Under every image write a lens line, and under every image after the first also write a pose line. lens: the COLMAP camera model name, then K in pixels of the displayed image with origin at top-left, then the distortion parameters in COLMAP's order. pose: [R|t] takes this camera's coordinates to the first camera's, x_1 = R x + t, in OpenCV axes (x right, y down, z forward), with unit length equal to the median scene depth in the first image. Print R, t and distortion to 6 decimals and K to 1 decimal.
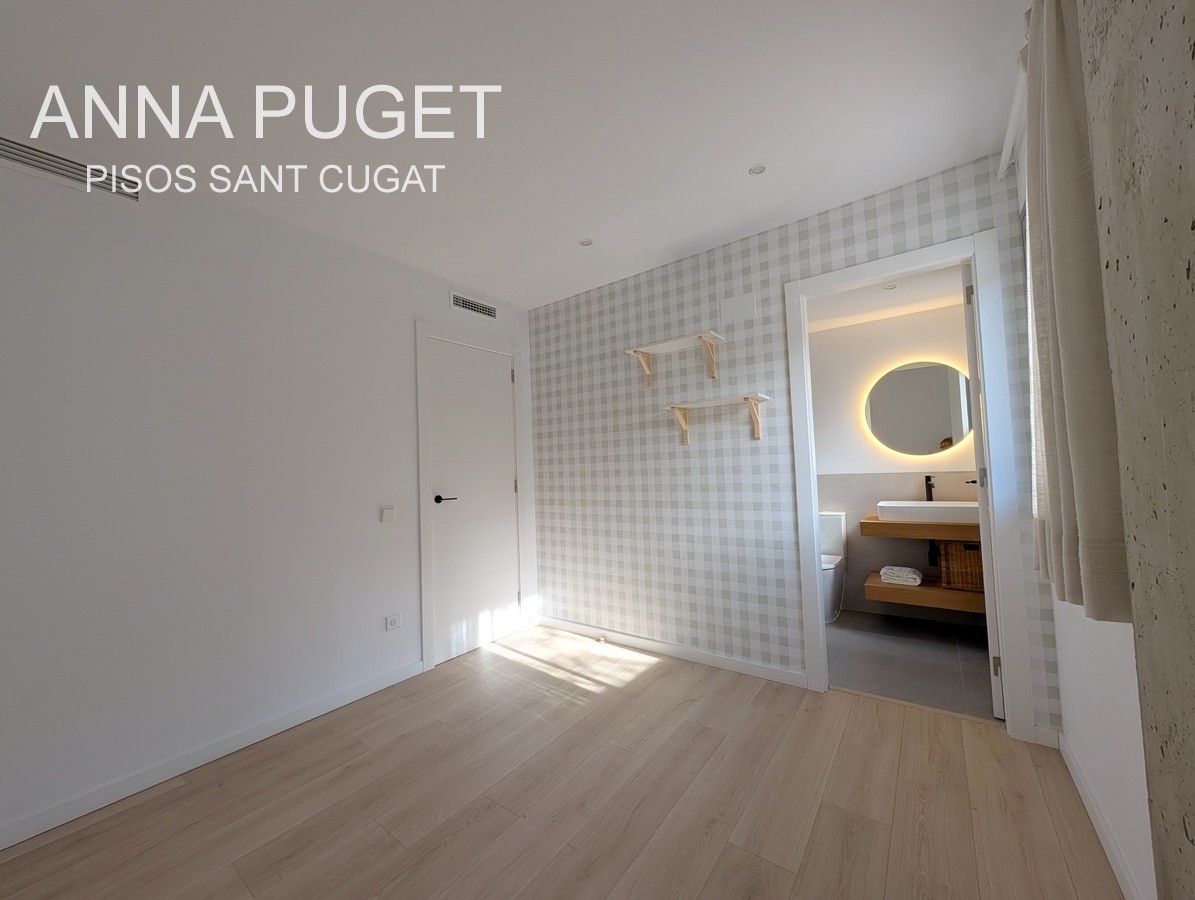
lens RADIAL K [[453.8, 0, 594.9], [0, 453.8, 450.1], [0, 0, 1]] dist [-0.000573, 0.000500]
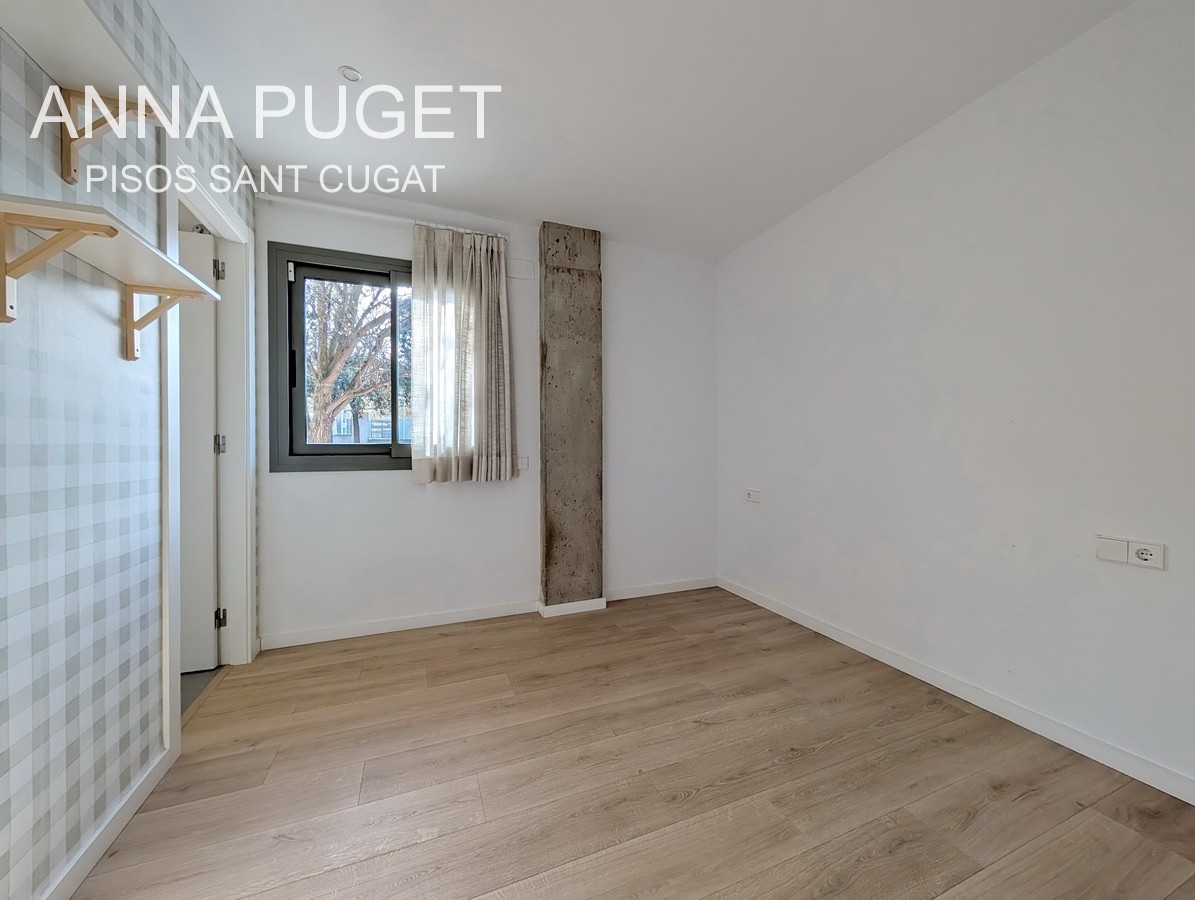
lens RADIAL K [[453.8, 0, 598.7], [0, 453.8, 449.0], [0, 0, 1]] dist [-0.000573, 0.000500]
pose [[-0.859739, 0.040235, 0.509146, -0.447357], [0.015633, 0.998498, -0.052509, 0.137044], [-0.510494, -0.037185, -0.859077, 1.426823]]
